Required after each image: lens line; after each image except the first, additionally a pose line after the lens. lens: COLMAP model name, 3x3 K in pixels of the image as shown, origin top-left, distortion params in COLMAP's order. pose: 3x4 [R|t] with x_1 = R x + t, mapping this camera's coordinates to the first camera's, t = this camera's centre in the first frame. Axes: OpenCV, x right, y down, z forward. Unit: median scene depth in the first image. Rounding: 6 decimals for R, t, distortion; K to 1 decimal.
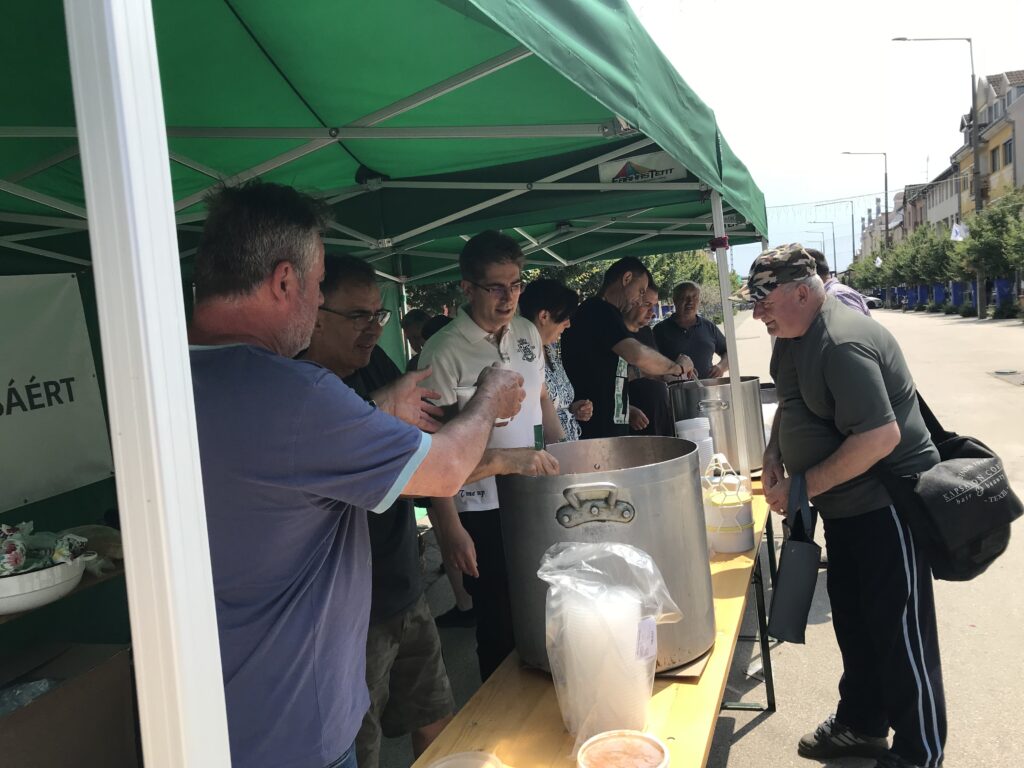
lens RADIAL K [[881.3, 0, 516.5], [0, 881.3, 380.8], [0, 0, 1]] dist [0.062613, -0.006873]
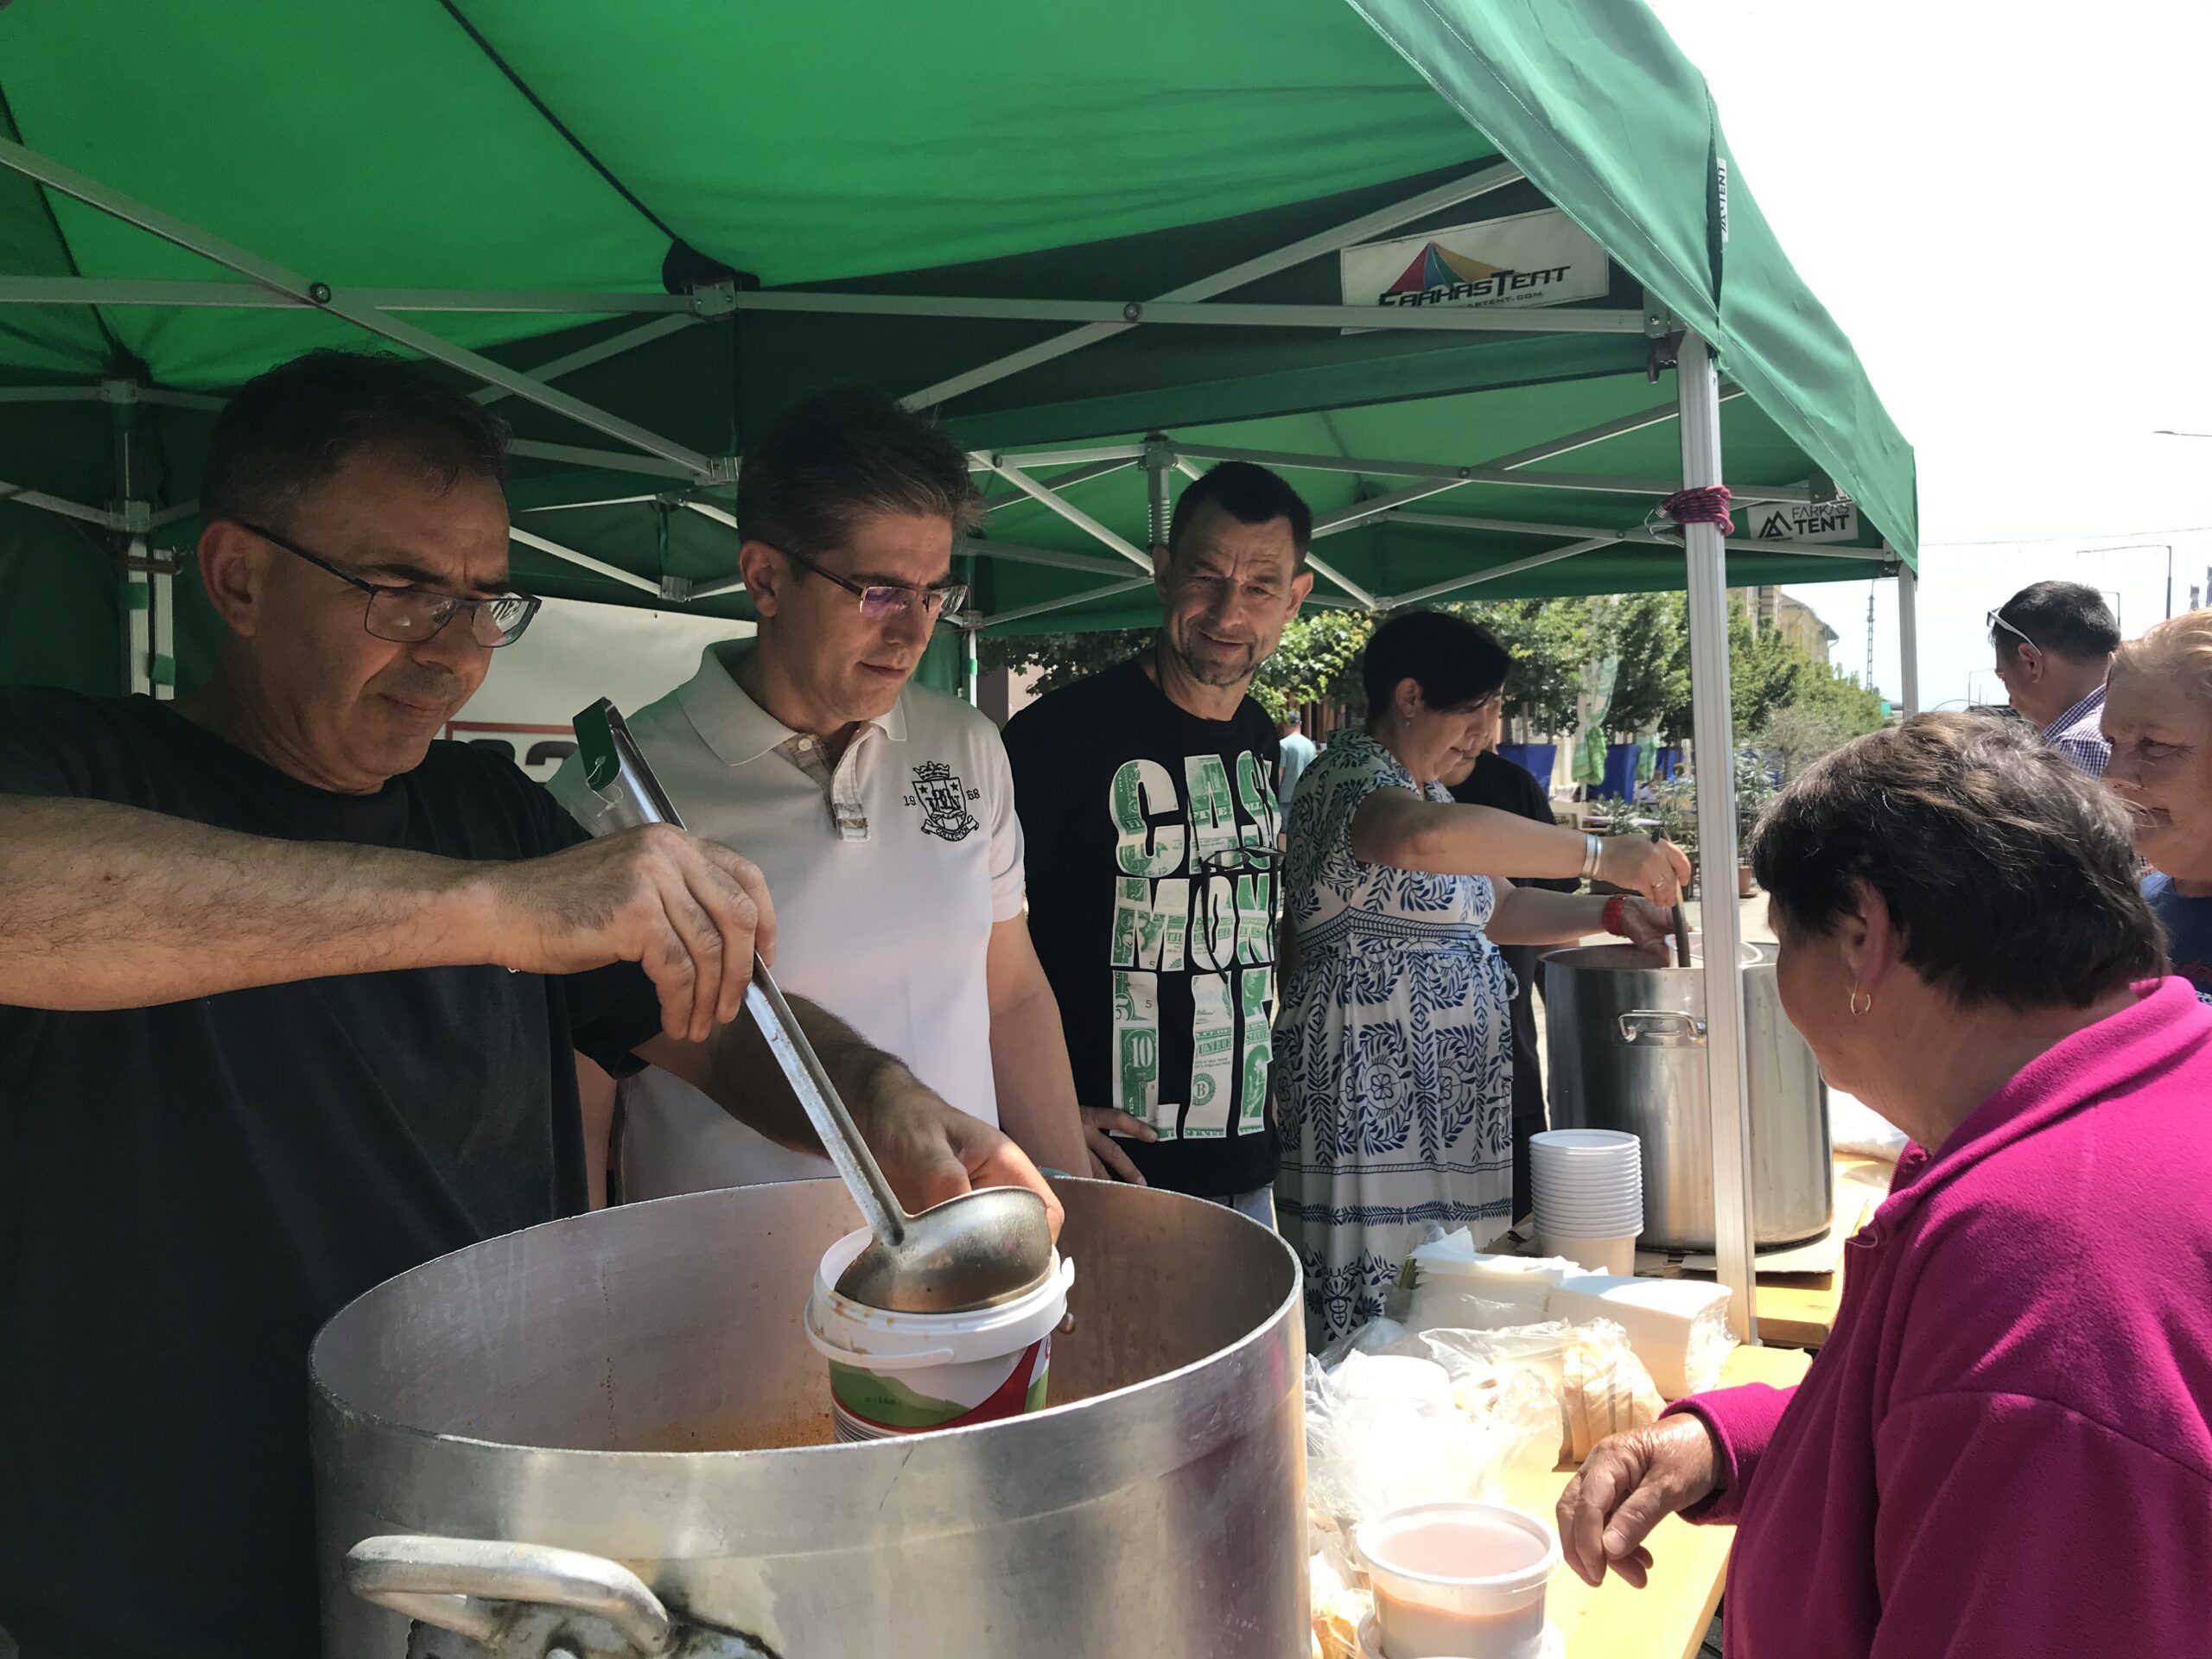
lens RADIAL K [[1973.7, 0, 1094.5], [0, 1973.7, 833.8], [0, 0, 1]] dist [-0.062818, 0.217219]
pose [[0.988366, 0.082679, -0.127657, 0.113504], [-0.085806, 0.996127, -0.019186, -0.012720], [0.125576, 0.029917, 0.991633, 0.290770]]
